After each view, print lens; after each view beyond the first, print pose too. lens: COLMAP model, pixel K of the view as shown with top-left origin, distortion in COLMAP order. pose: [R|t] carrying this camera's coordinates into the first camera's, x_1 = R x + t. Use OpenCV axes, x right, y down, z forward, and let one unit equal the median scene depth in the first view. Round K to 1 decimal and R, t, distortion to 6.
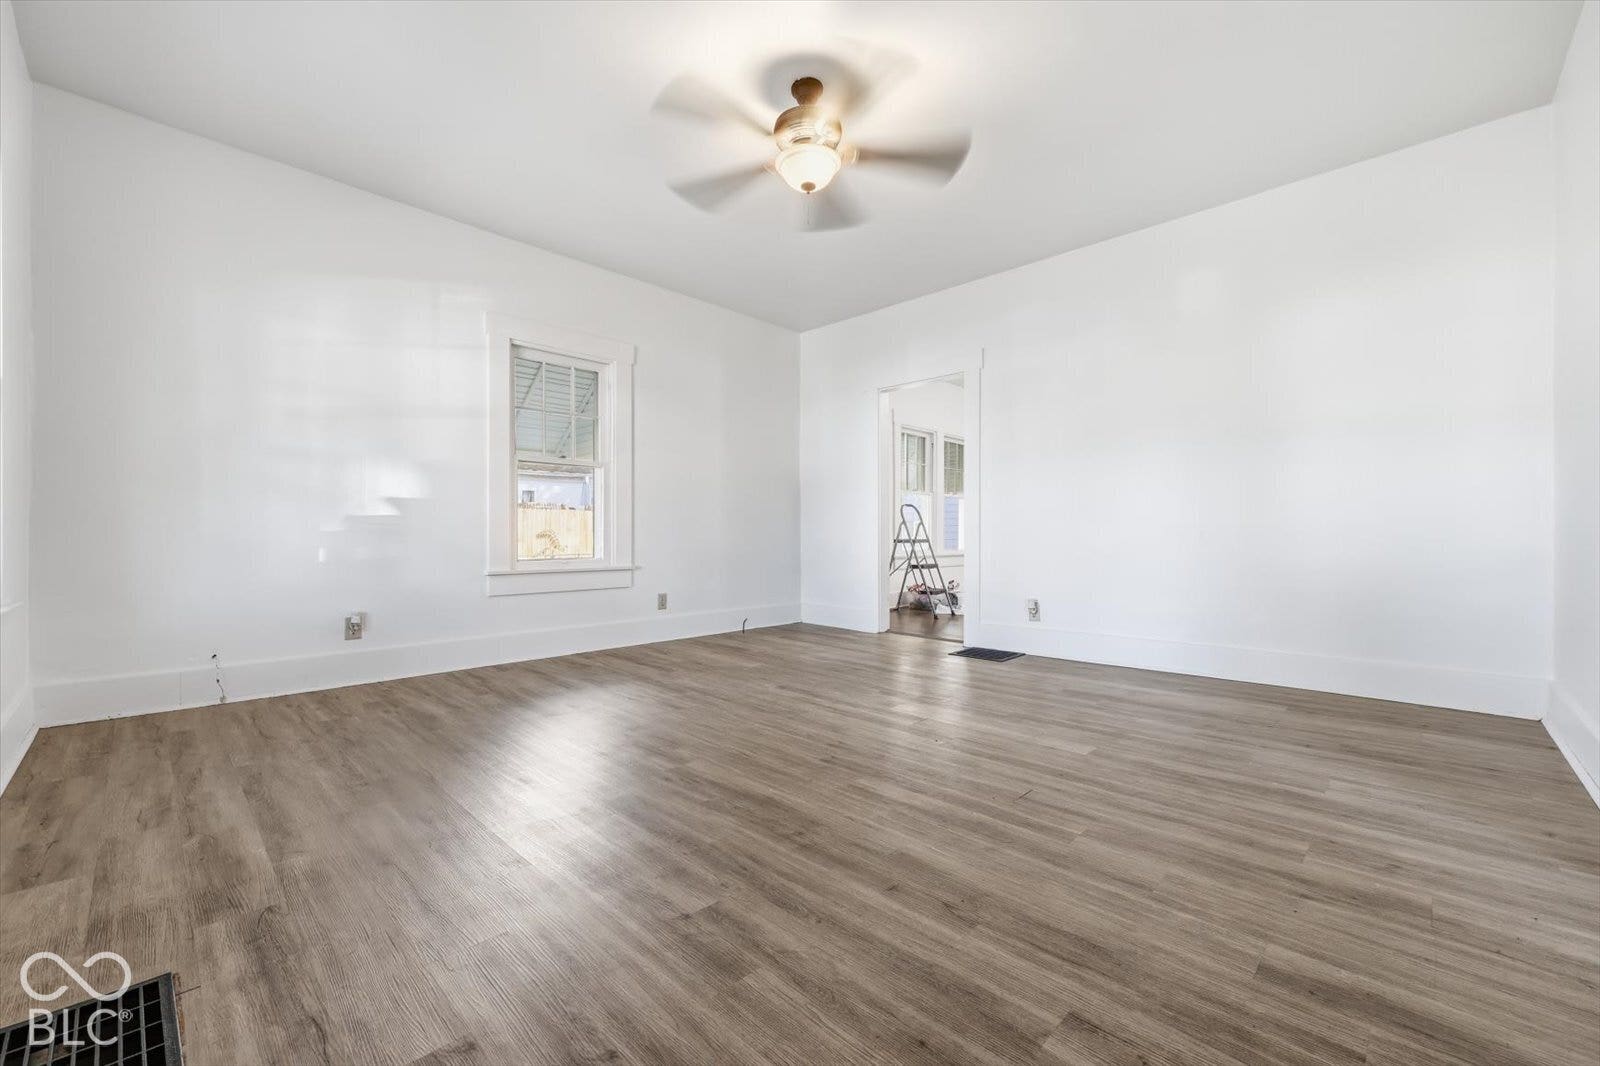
lens RADIAL K [[656.0, 0, 788.2], [0, 656.0, 533.6], [0, 0, 1]] dist [0.000114, 0.000109]
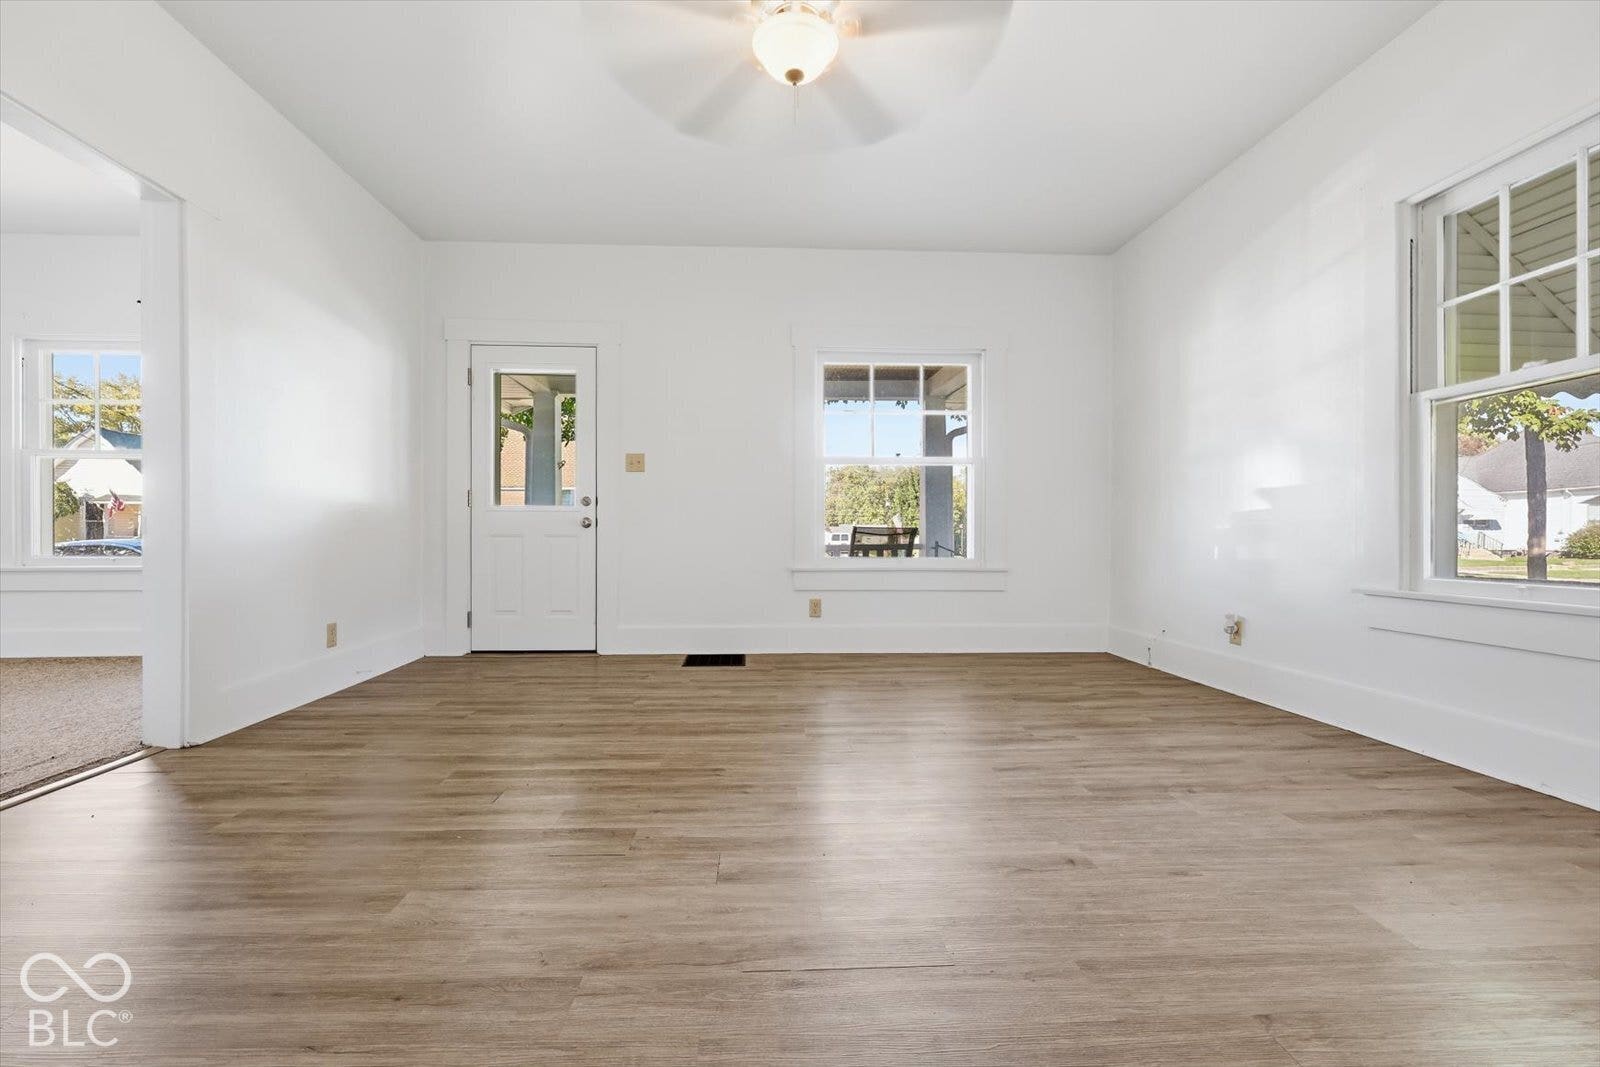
lens RADIAL K [[656.0, 0, 788.2], [0, 656.0, 534.1], [0, 0, 1]] dist [0.000114, 0.000109]
pose [[-0.675622, -0.002988, -0.737242, 0.682274], [-0.002233, 0.999995, -0.002006, 0.010400], [0.737245, 0.000292, -0.675626, 1.710101]]
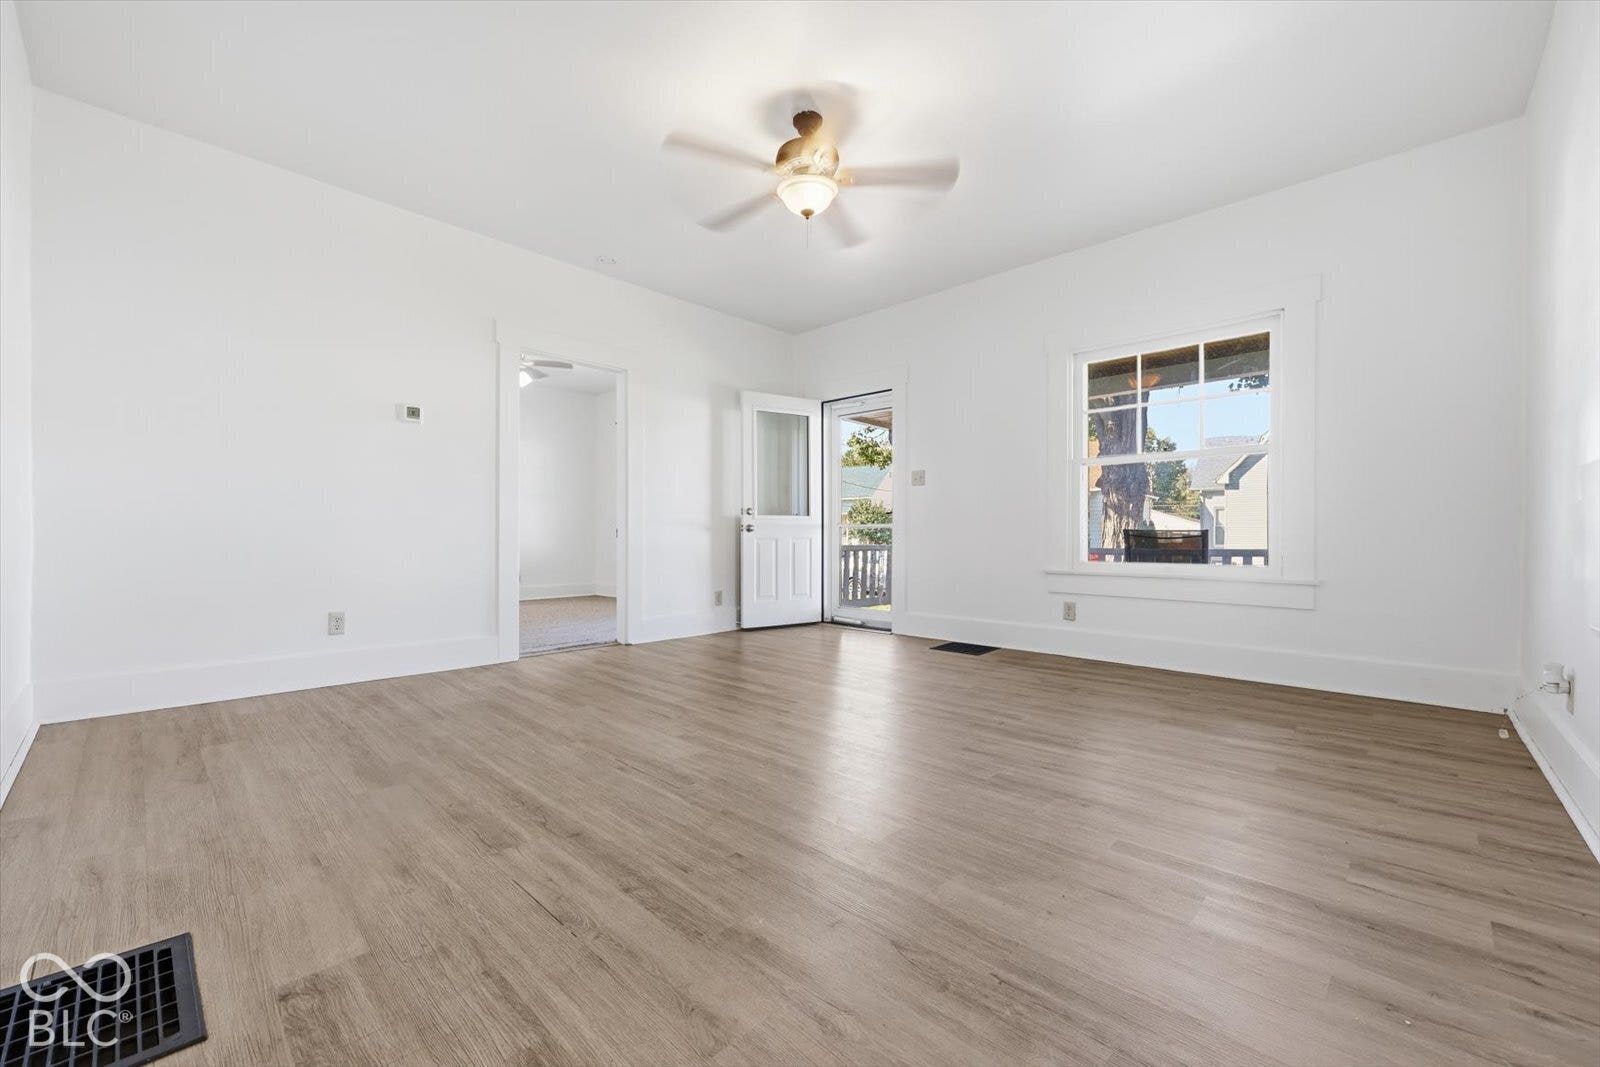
lens RADIAL K [[664.0, 0, 800.0], [0, 664.0, 533.5], [0, 0, 1]] dist [0.000765, 0.000247]
pose [[-0.999998, -0.001321, 0.001290, 0.036291], [-0.001326, 0.999992, -0.003726, 0.004250], [-0.001285, -0.003728, -0.999992, 2.374486]]
